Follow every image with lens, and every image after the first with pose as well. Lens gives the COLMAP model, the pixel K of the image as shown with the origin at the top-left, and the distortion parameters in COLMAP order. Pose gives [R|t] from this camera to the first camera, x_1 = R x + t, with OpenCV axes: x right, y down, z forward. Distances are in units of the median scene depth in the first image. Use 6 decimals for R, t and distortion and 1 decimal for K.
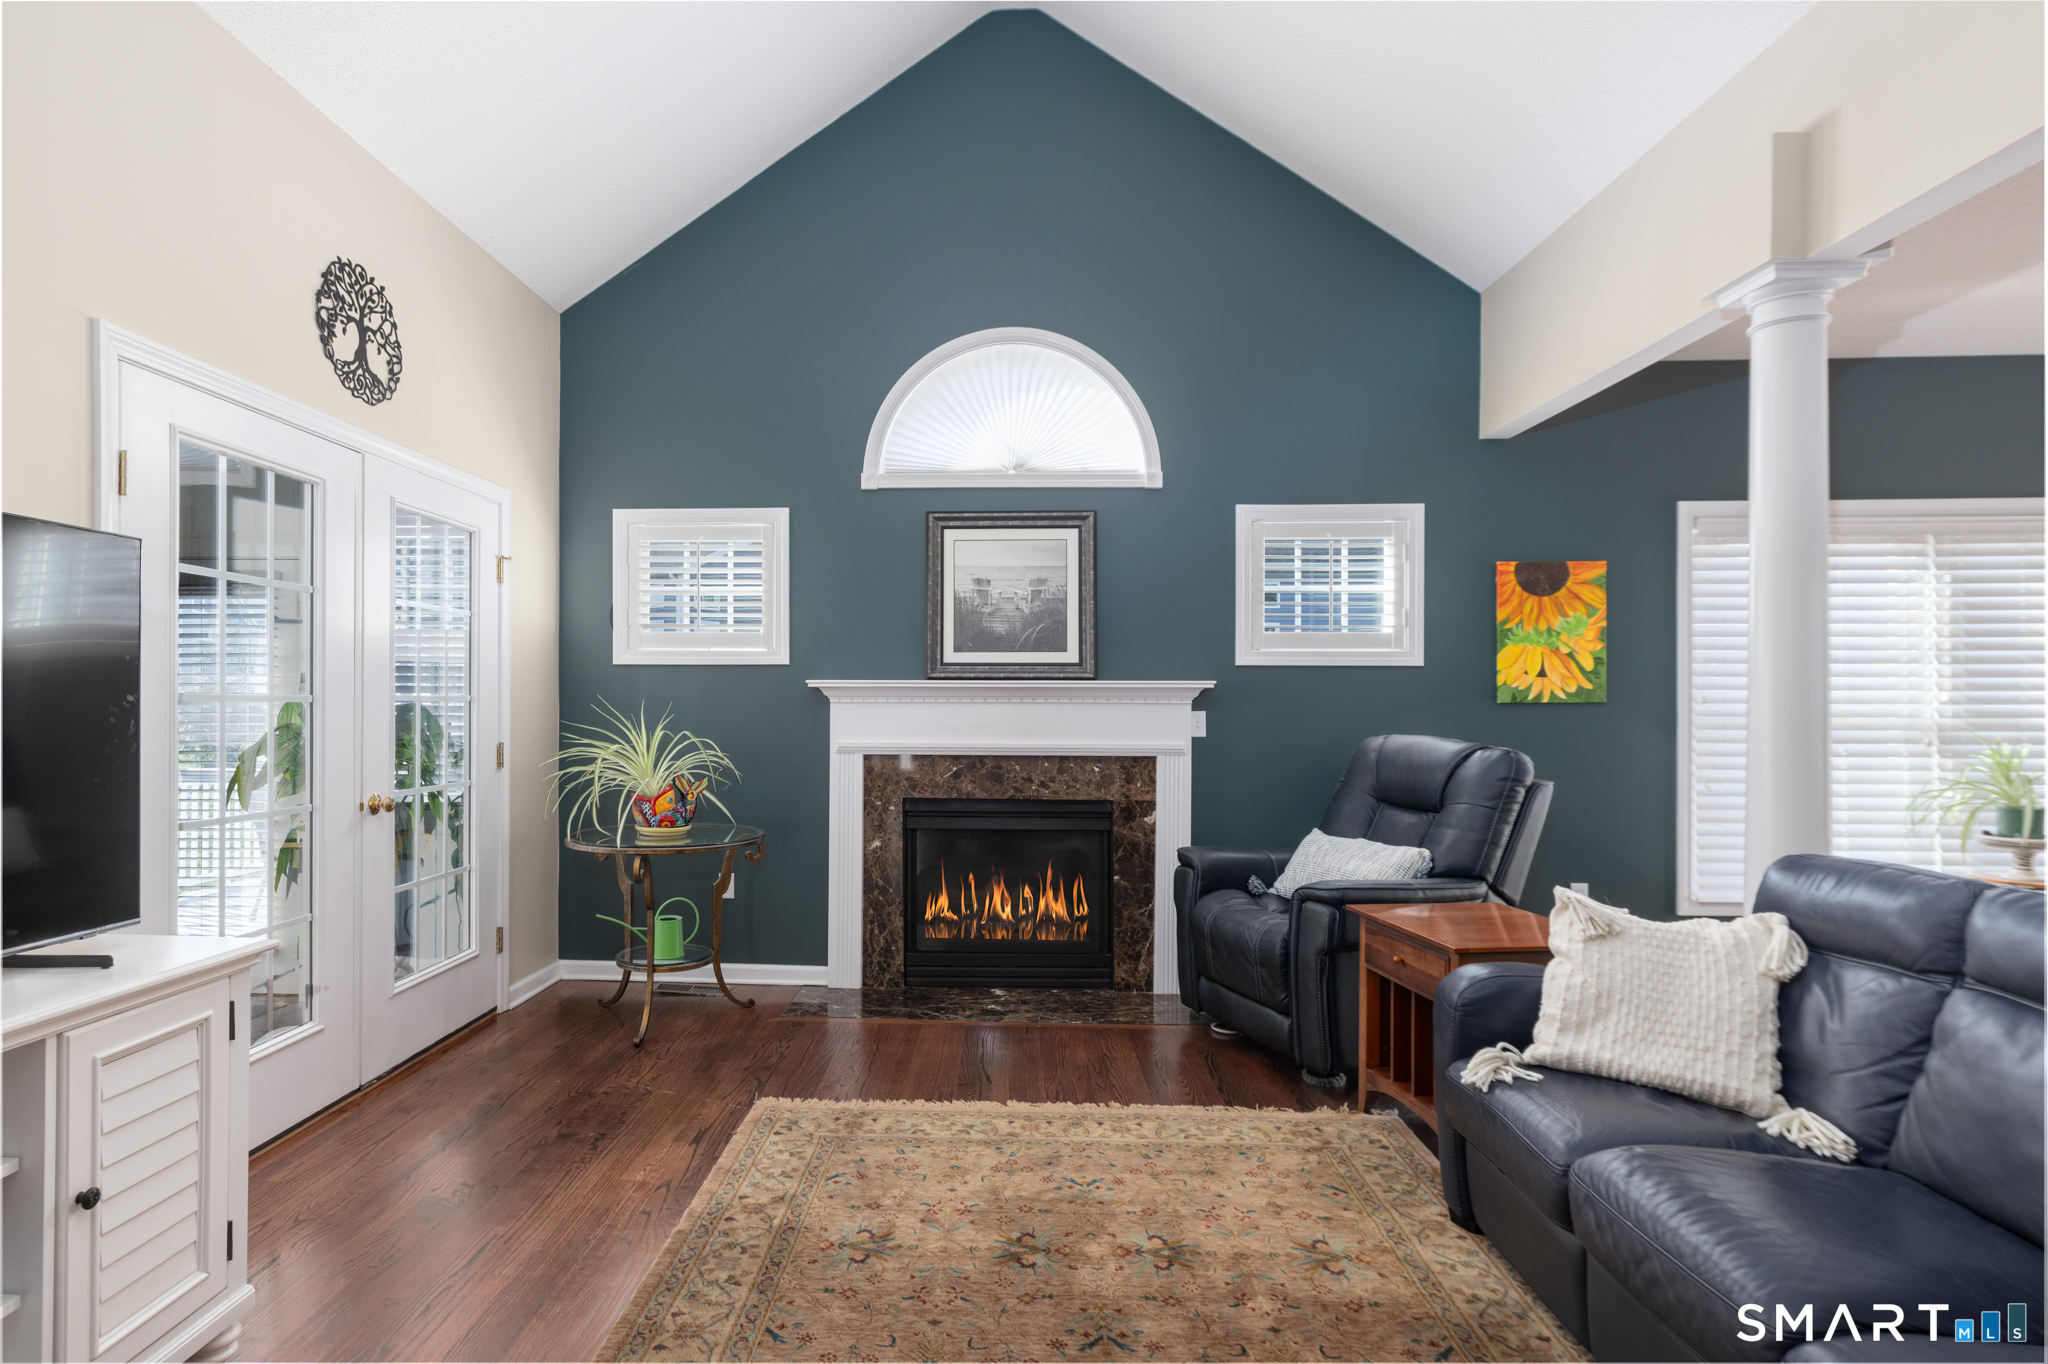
lens RADIAL K [[1064.9, 0, 1020.7], [0, 1064.9, 722.4], [0, 0, 1]] dist [-0.000756, 0.001160]
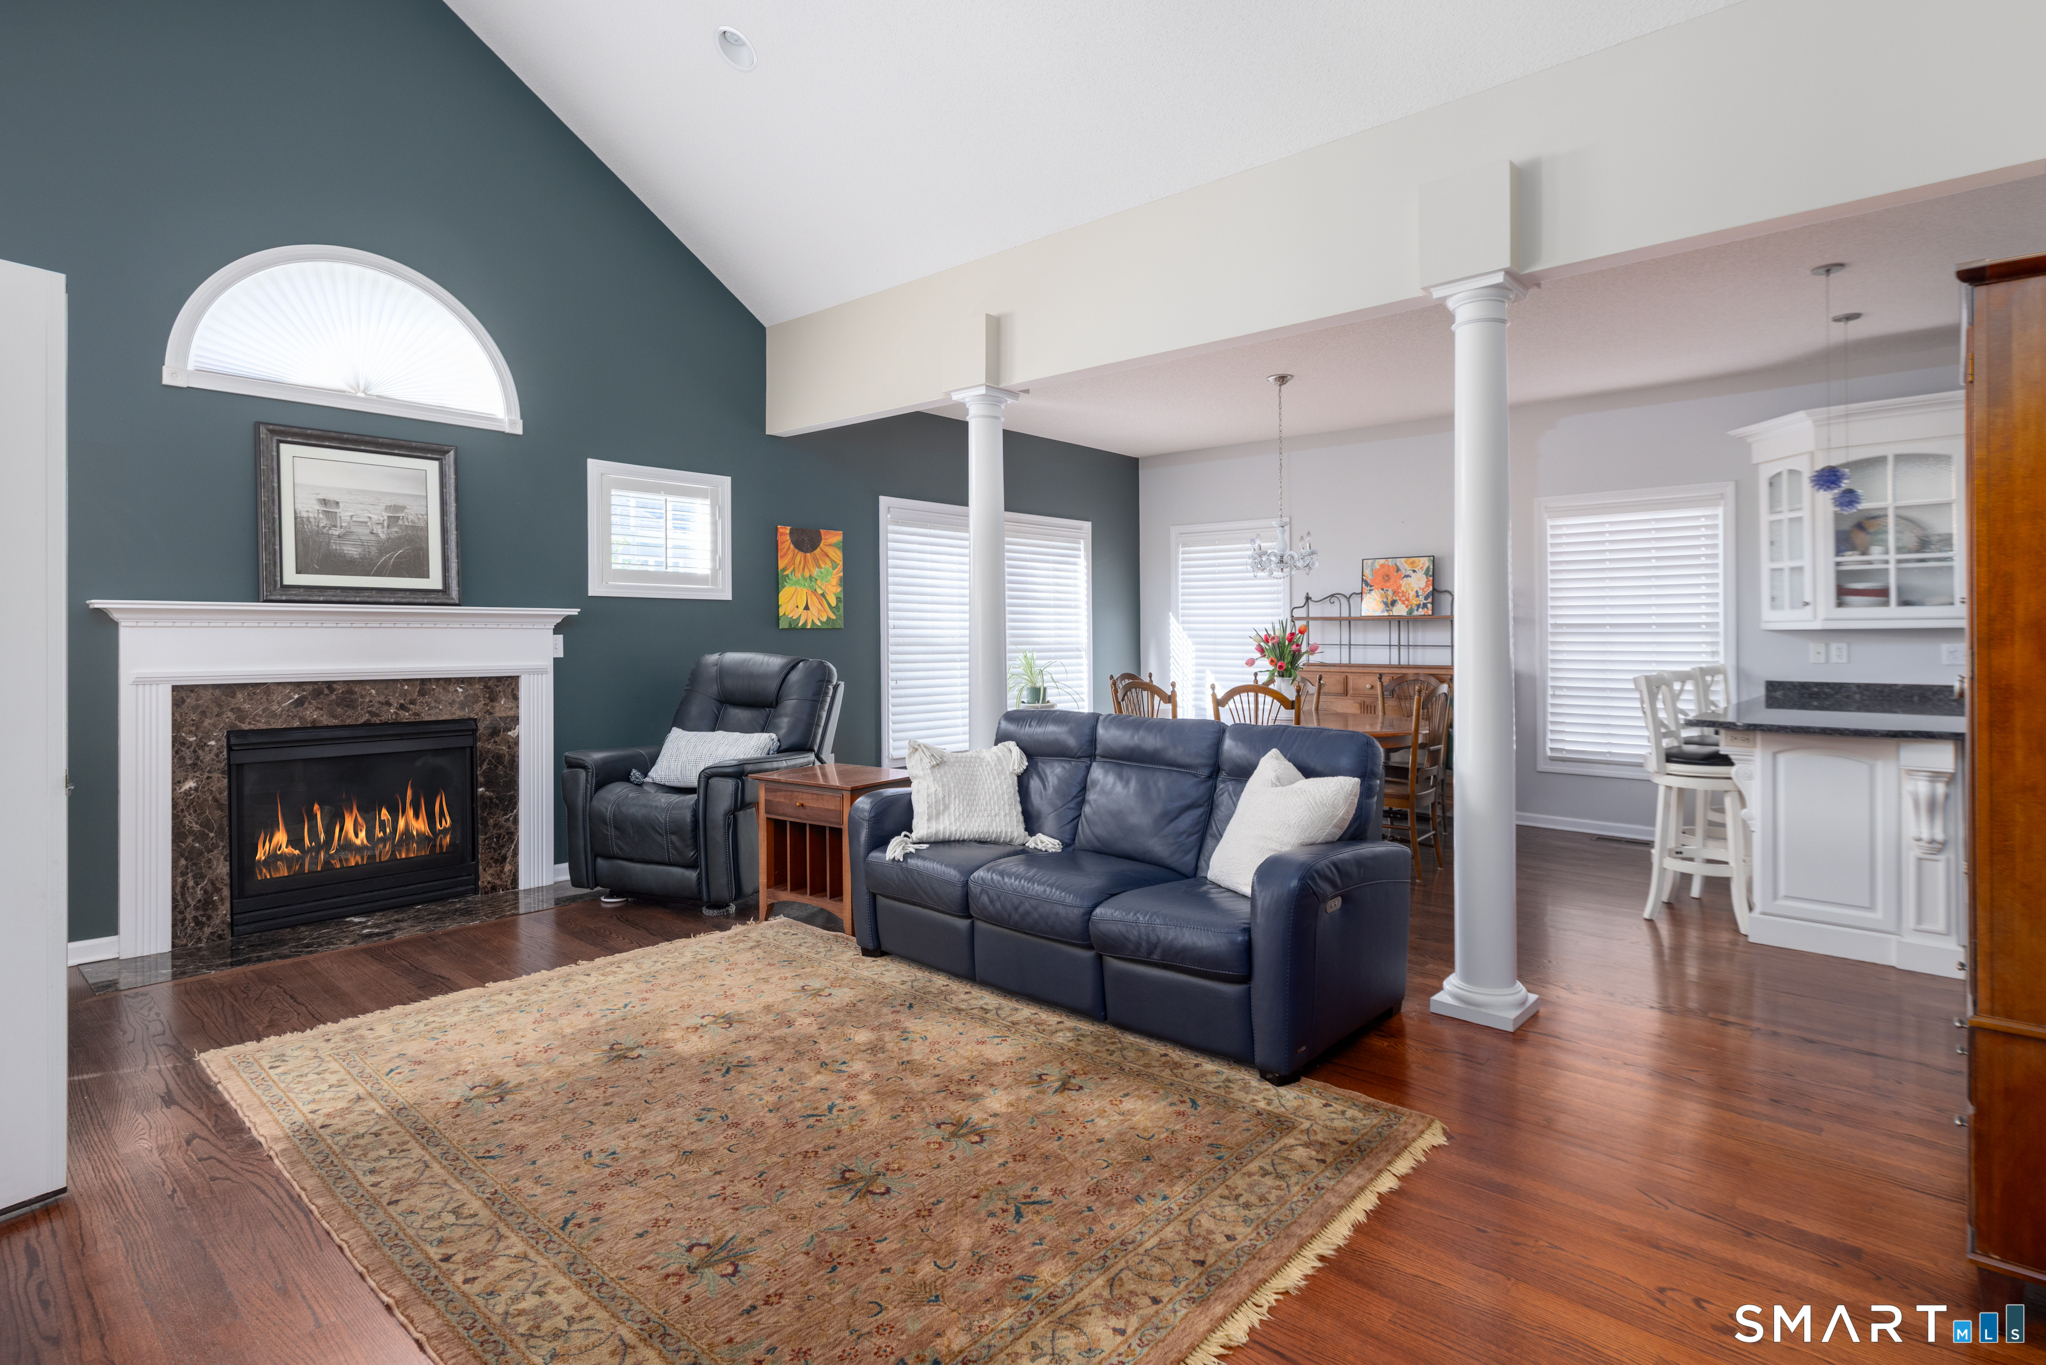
lens RADIAL K [[1039.3, 0, 1075.9], [0, 1039.3, 637.6], [0, 0, 1]] dist [0.001961, 0.000604]
pose [[0.611764, -0.004584, 0.791027, -0.381789], [0.009867, 0.999950, -0.001836, -0.000185], [-0.790979, 0.008928, 0.611778, -0.124296]]
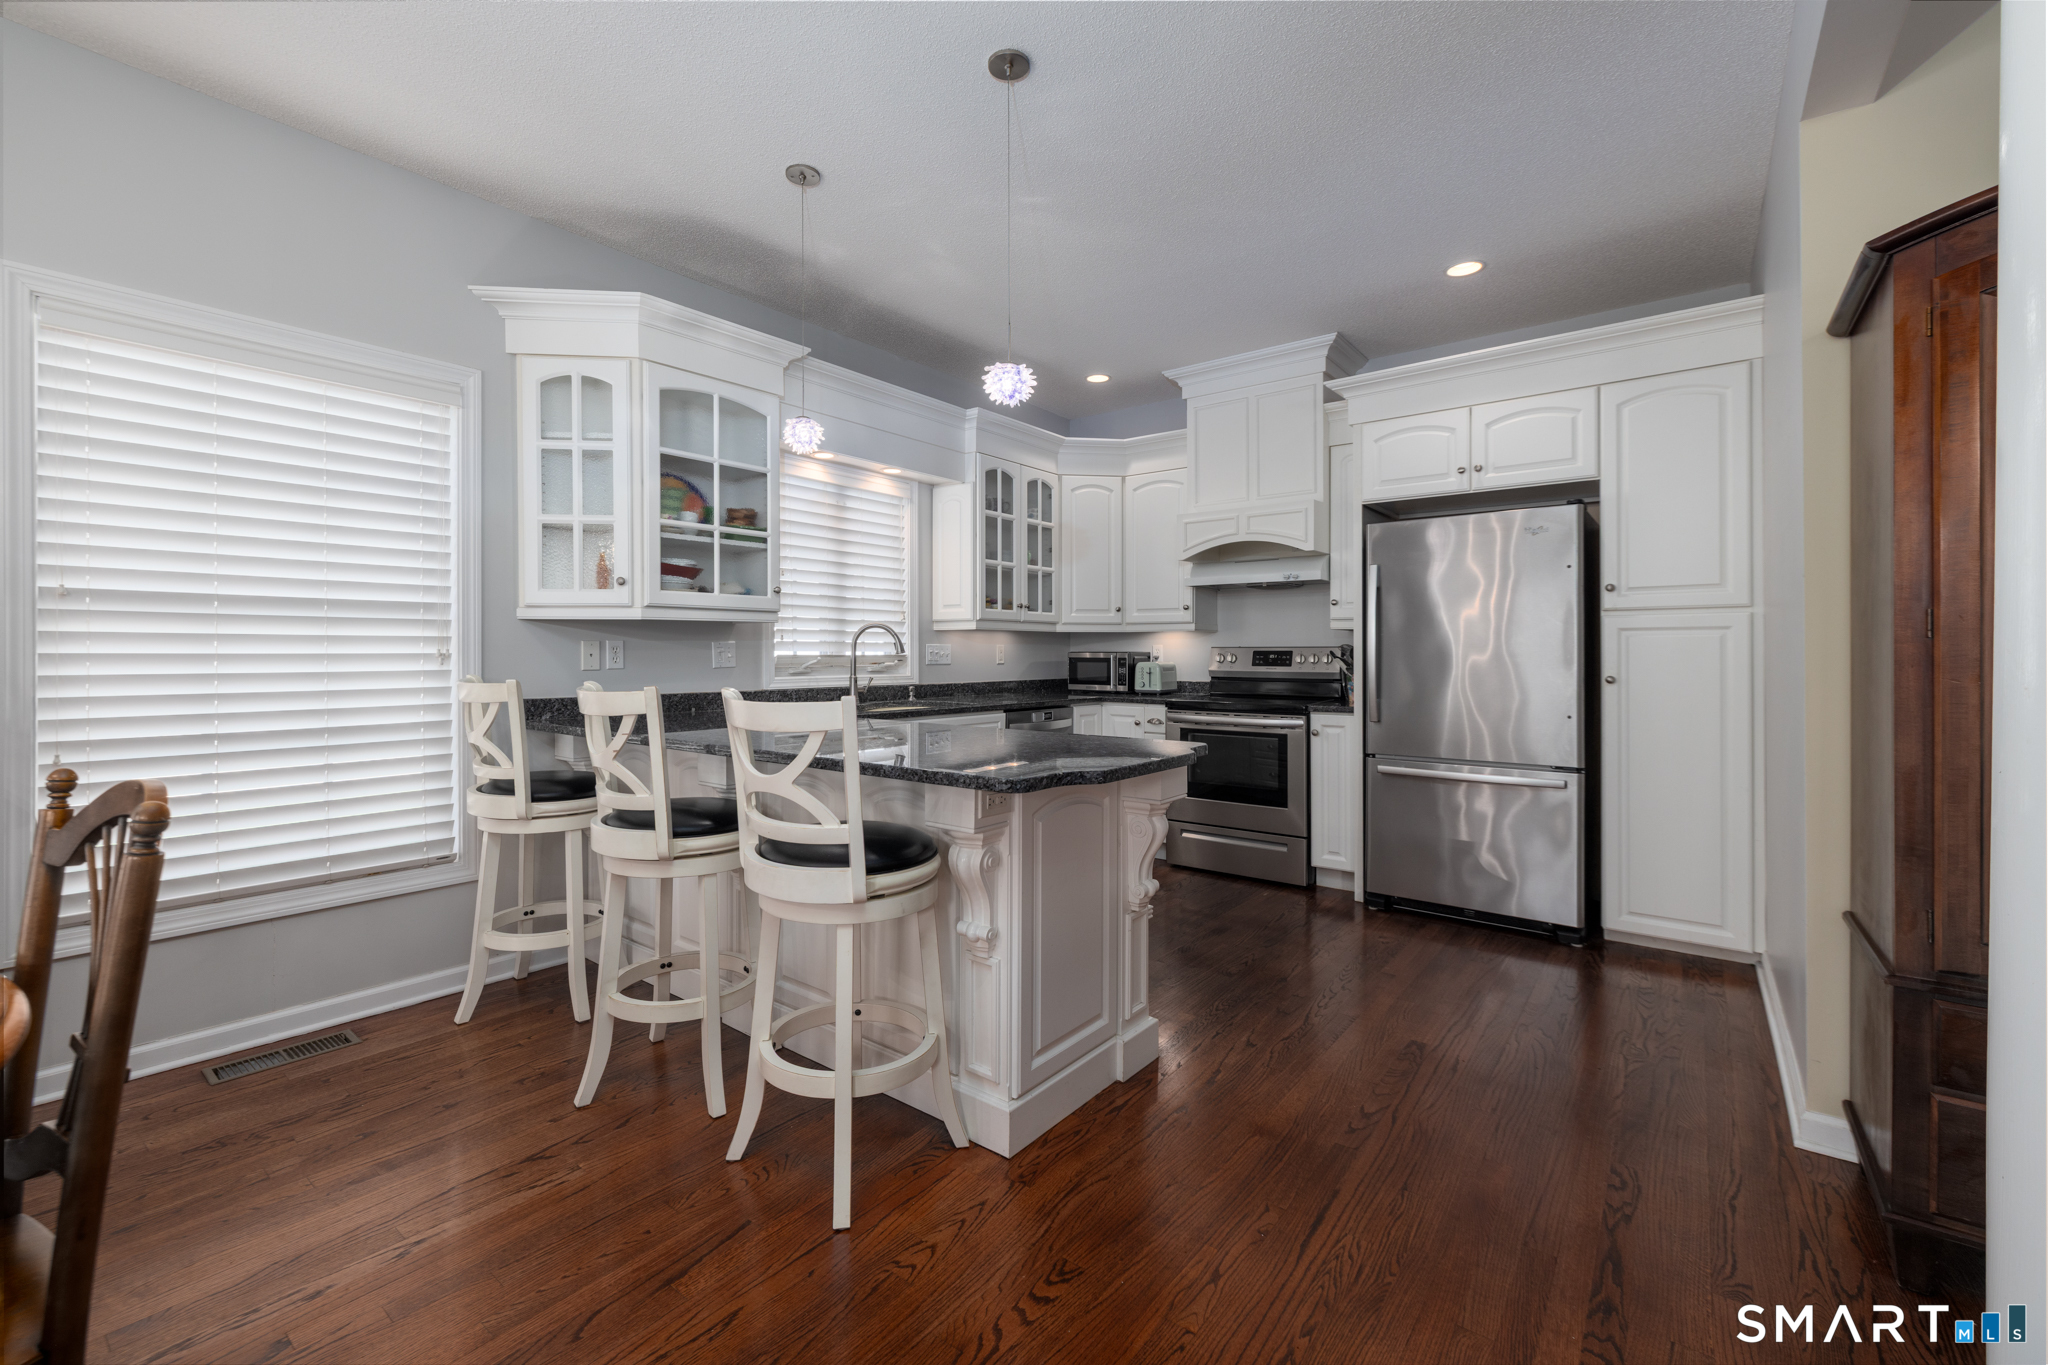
lens RADIAL K [[861.3, 0, 993.9], [0, 861.3, 651.6], [0, 0, 1]] dist [0.002357, 0.000304]
pose [[-0.810807, -0.001582, 0.585311, 0.470986], [0.003685, 0.999963, 0.007807, 0.017875], [-0.585301, 0.008487, -0.810771, 0.325872]]
